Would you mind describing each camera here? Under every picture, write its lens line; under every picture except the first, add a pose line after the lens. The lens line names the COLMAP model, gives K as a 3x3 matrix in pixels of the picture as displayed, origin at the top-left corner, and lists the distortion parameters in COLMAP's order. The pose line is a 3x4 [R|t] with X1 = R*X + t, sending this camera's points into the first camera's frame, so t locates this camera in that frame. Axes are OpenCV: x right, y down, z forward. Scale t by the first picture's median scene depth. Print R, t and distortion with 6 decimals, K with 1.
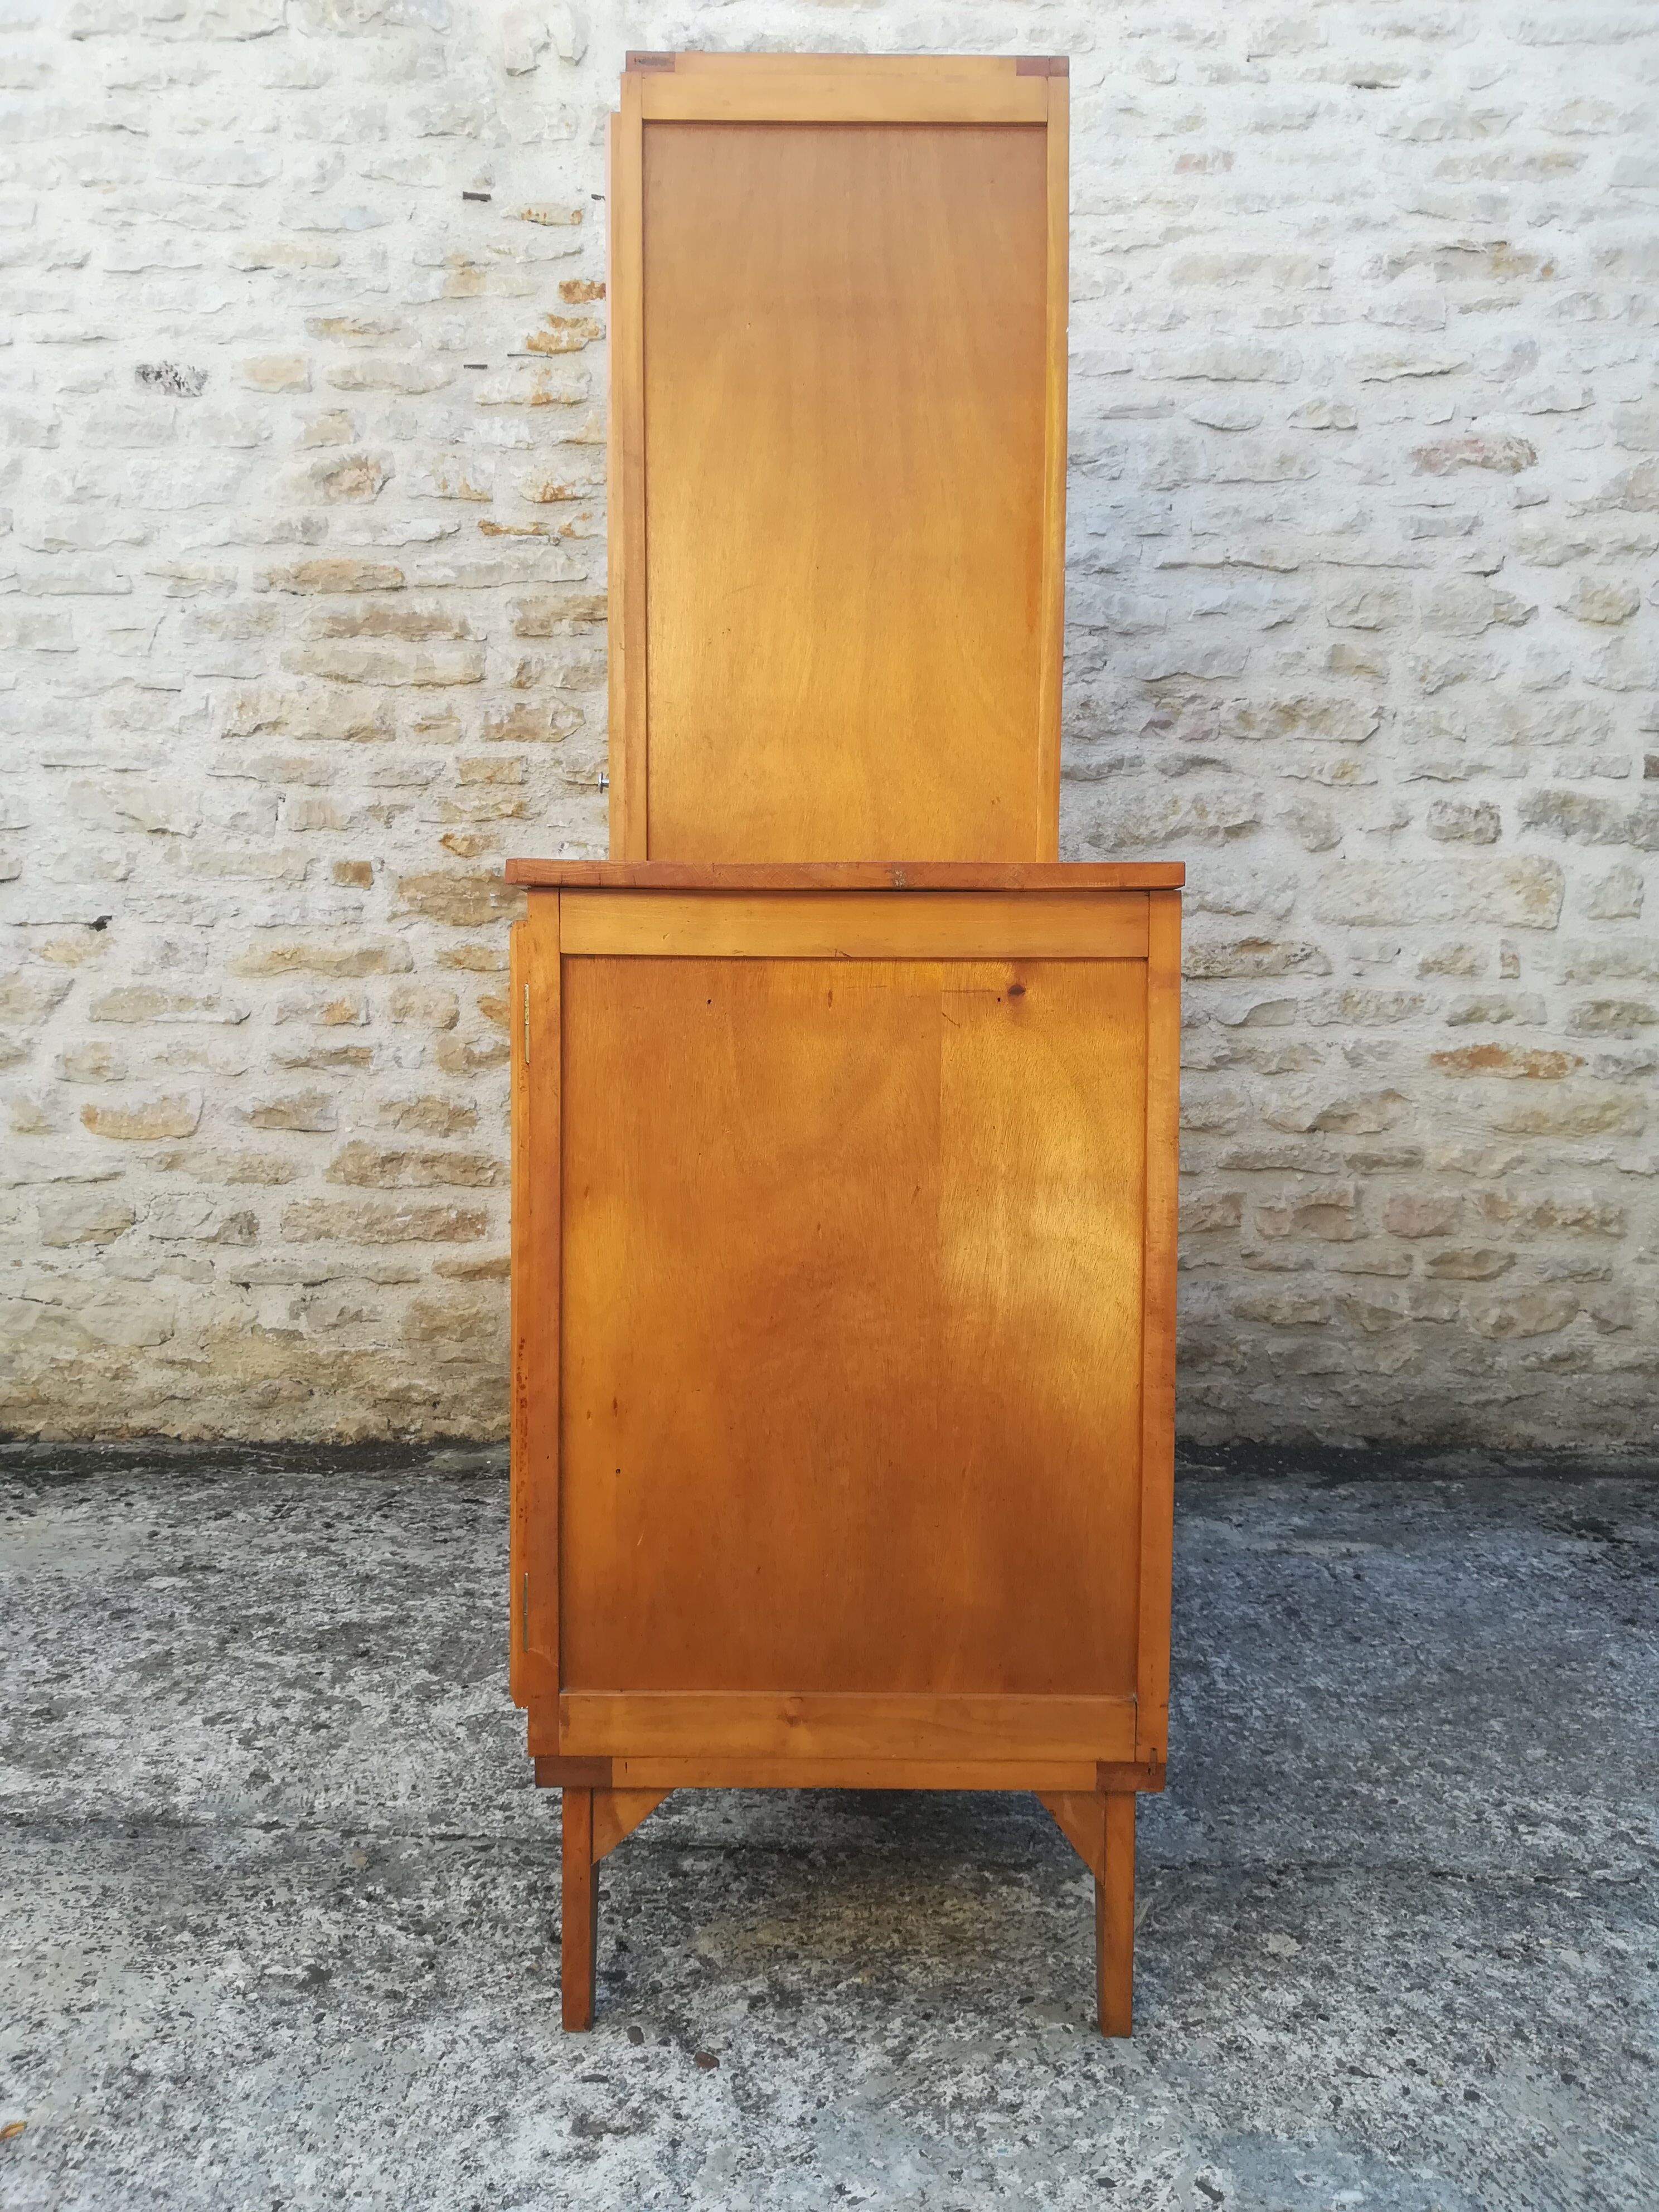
lens RADIAL K [[1718.5, 0, 816.6], [0, 1718.5, 1108.8], [0, 0, 1]] dist [0.057756, -0.086108]
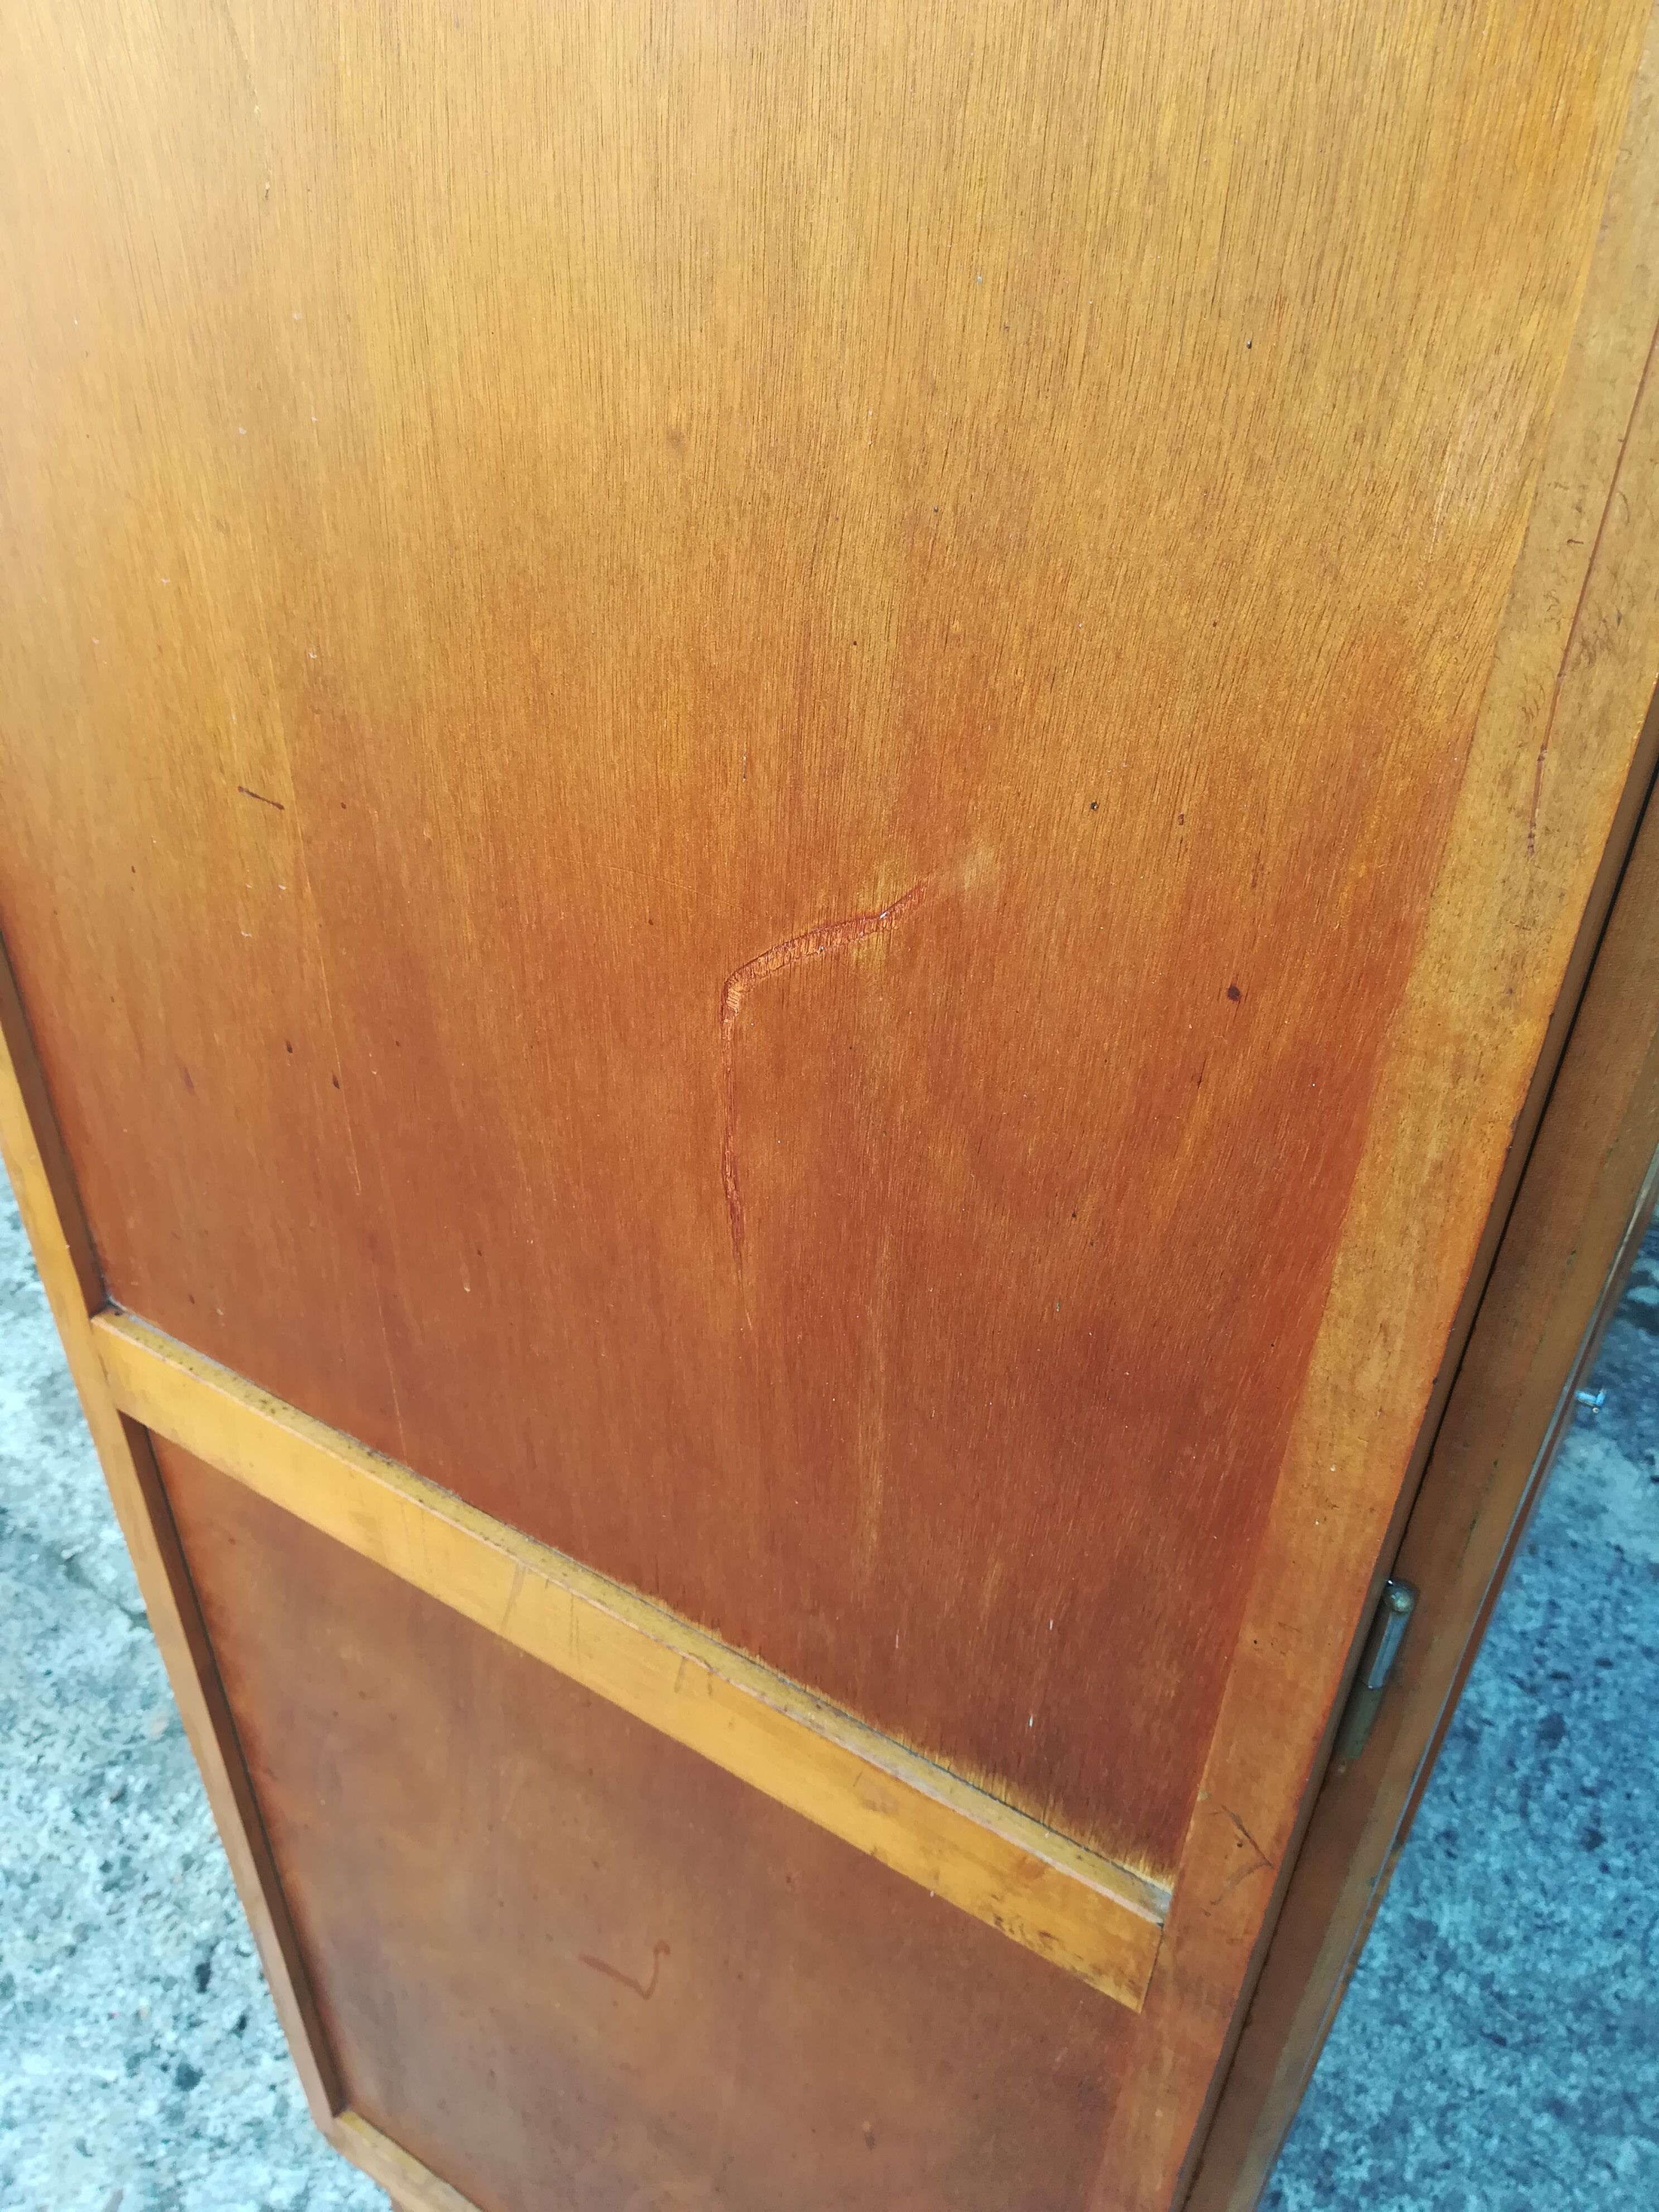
lens RADIAL K [[1738.2, 0, 812.7], [0, 1738.2, 1108.9], [0, 0, 1]] dist [0.051111, -0.082830]
pose [[0.848247, 0.314443, -0.426148, 0.238654], [-0.045446, 0.844910, 0.532974, -0.264612], [0.527647, -0.432727, 0.730983, 0.436741]]
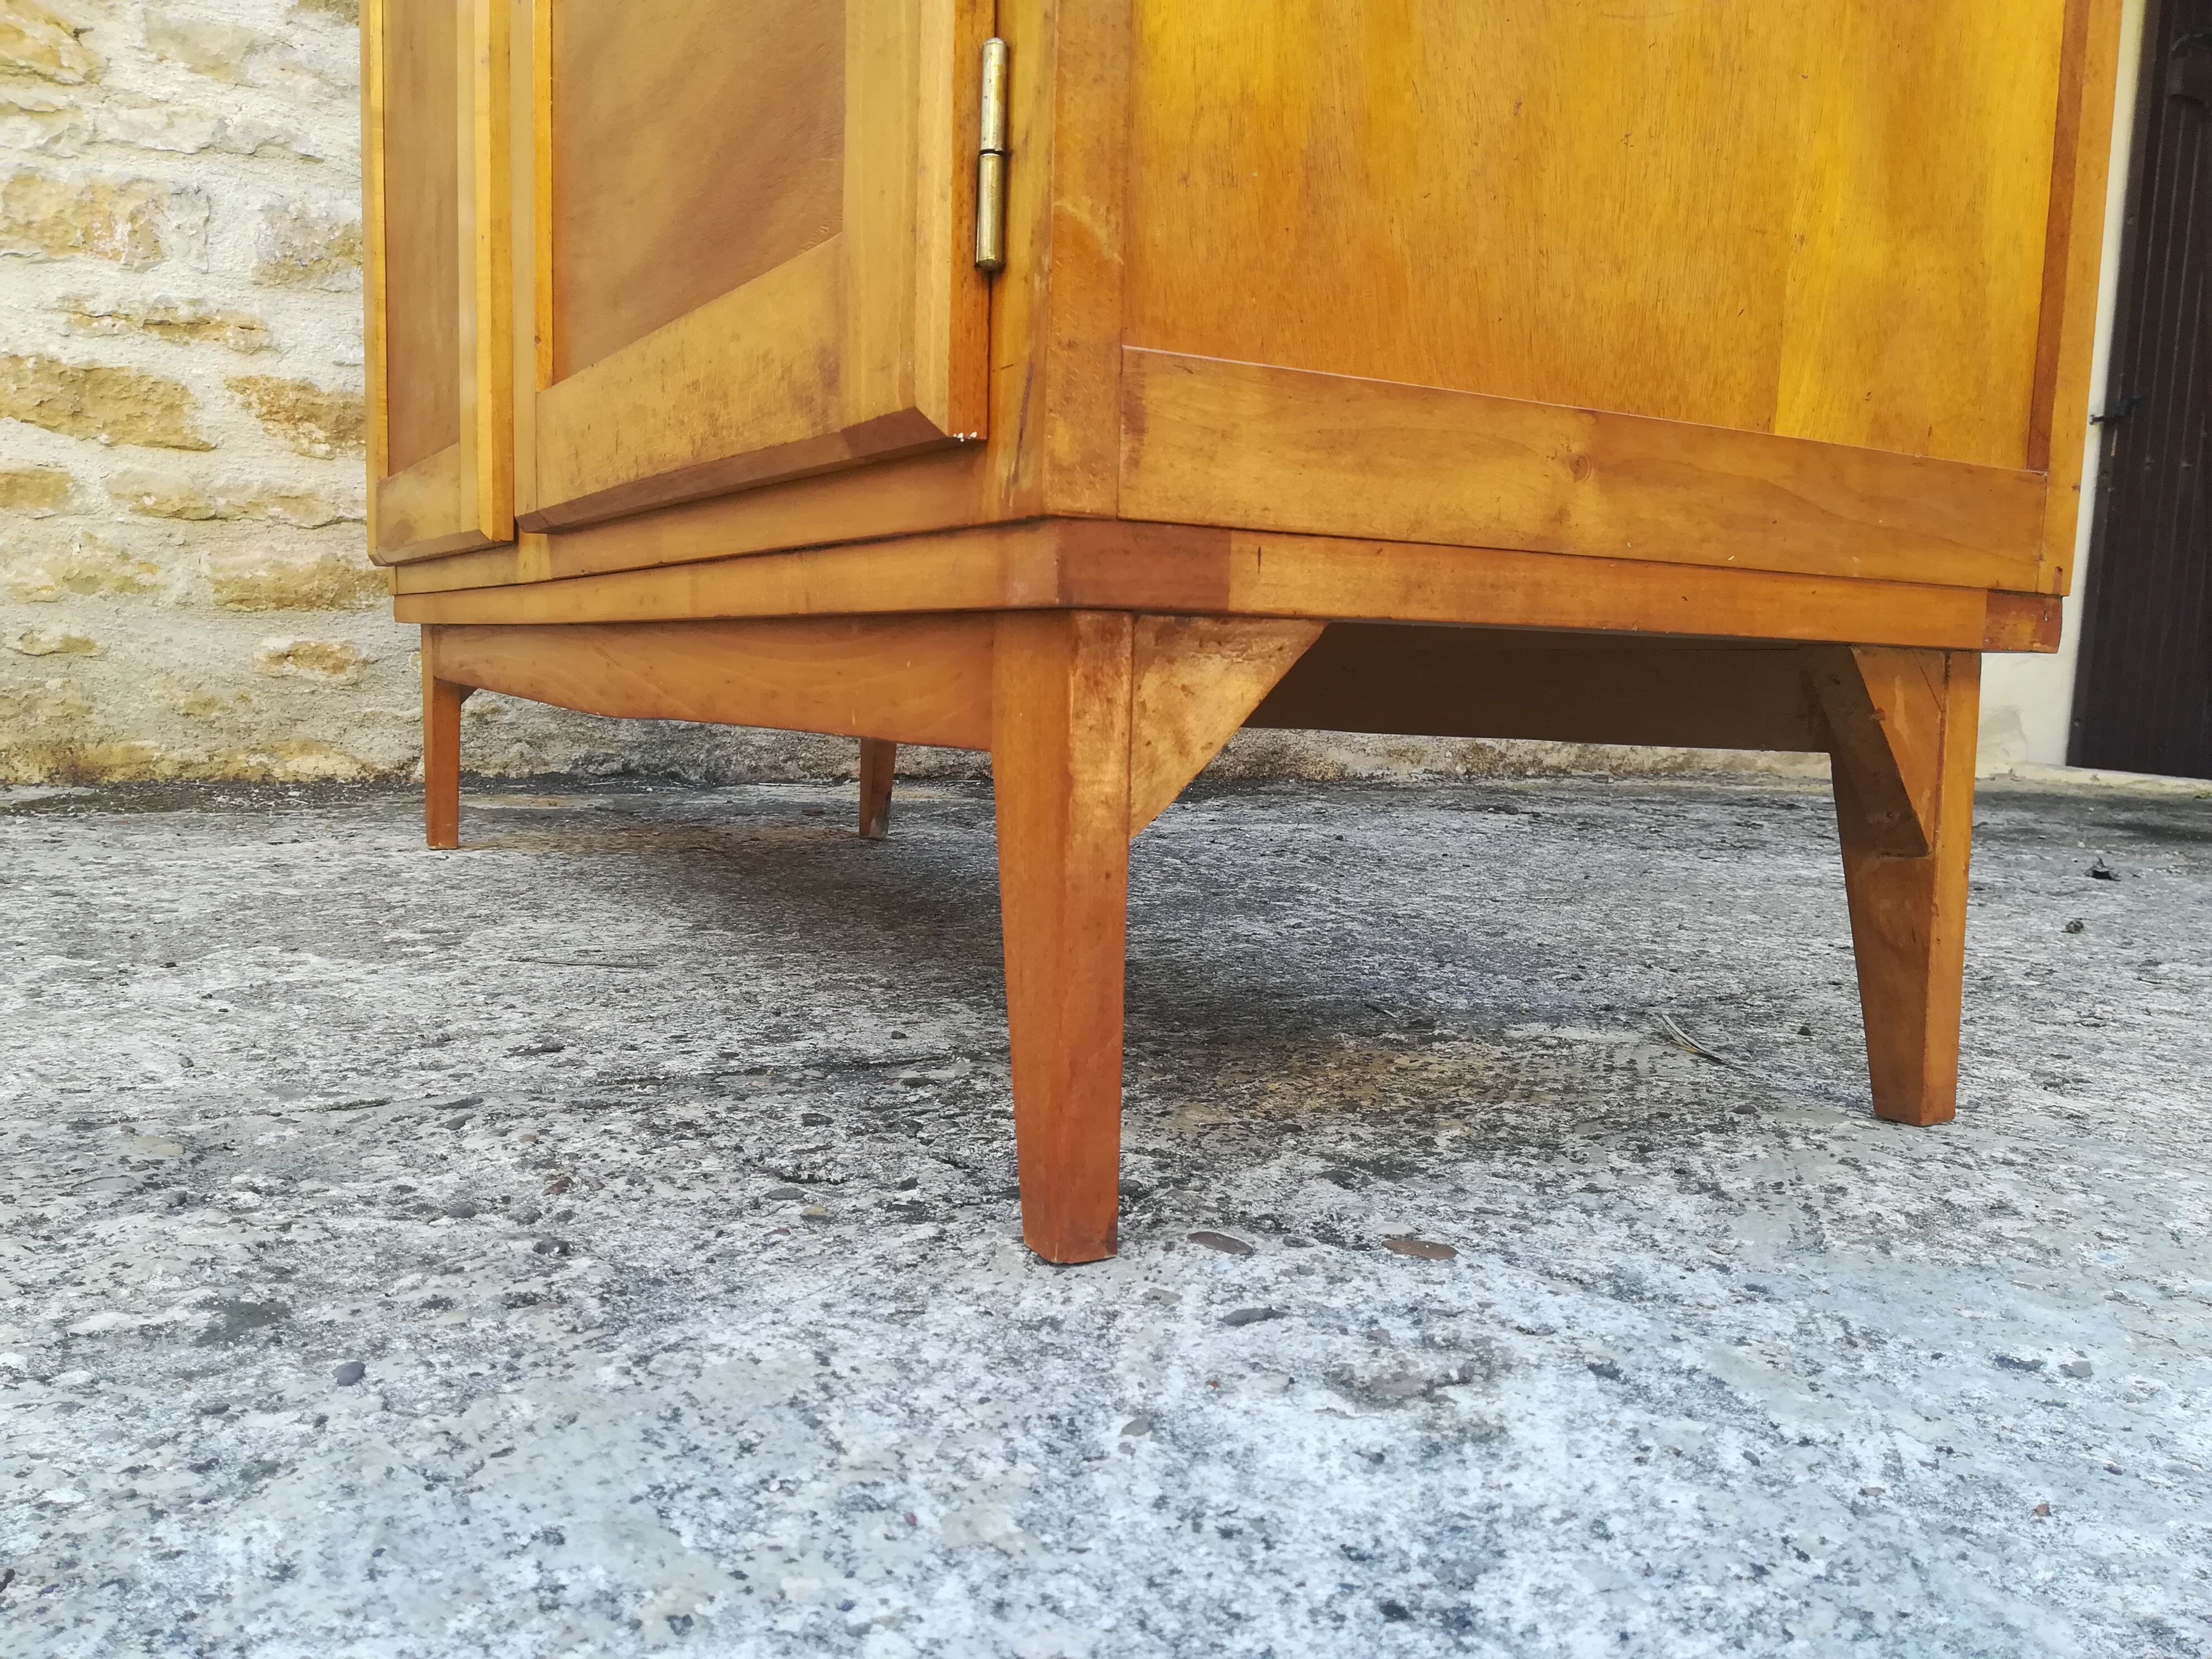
lens RADIAL K [[1711.1, 0, 1105.6], [0, 1711.1, 850.2], [0, 0, 1]] dist [0.059196, -0.080932]
pose [[0.865287, -0.032703, 0.500210, -0.188440], [0.002199, 0.998108, 0.061450, 0.233983], [-0.501273, -0.052072, 0.863721, 0.373886]]
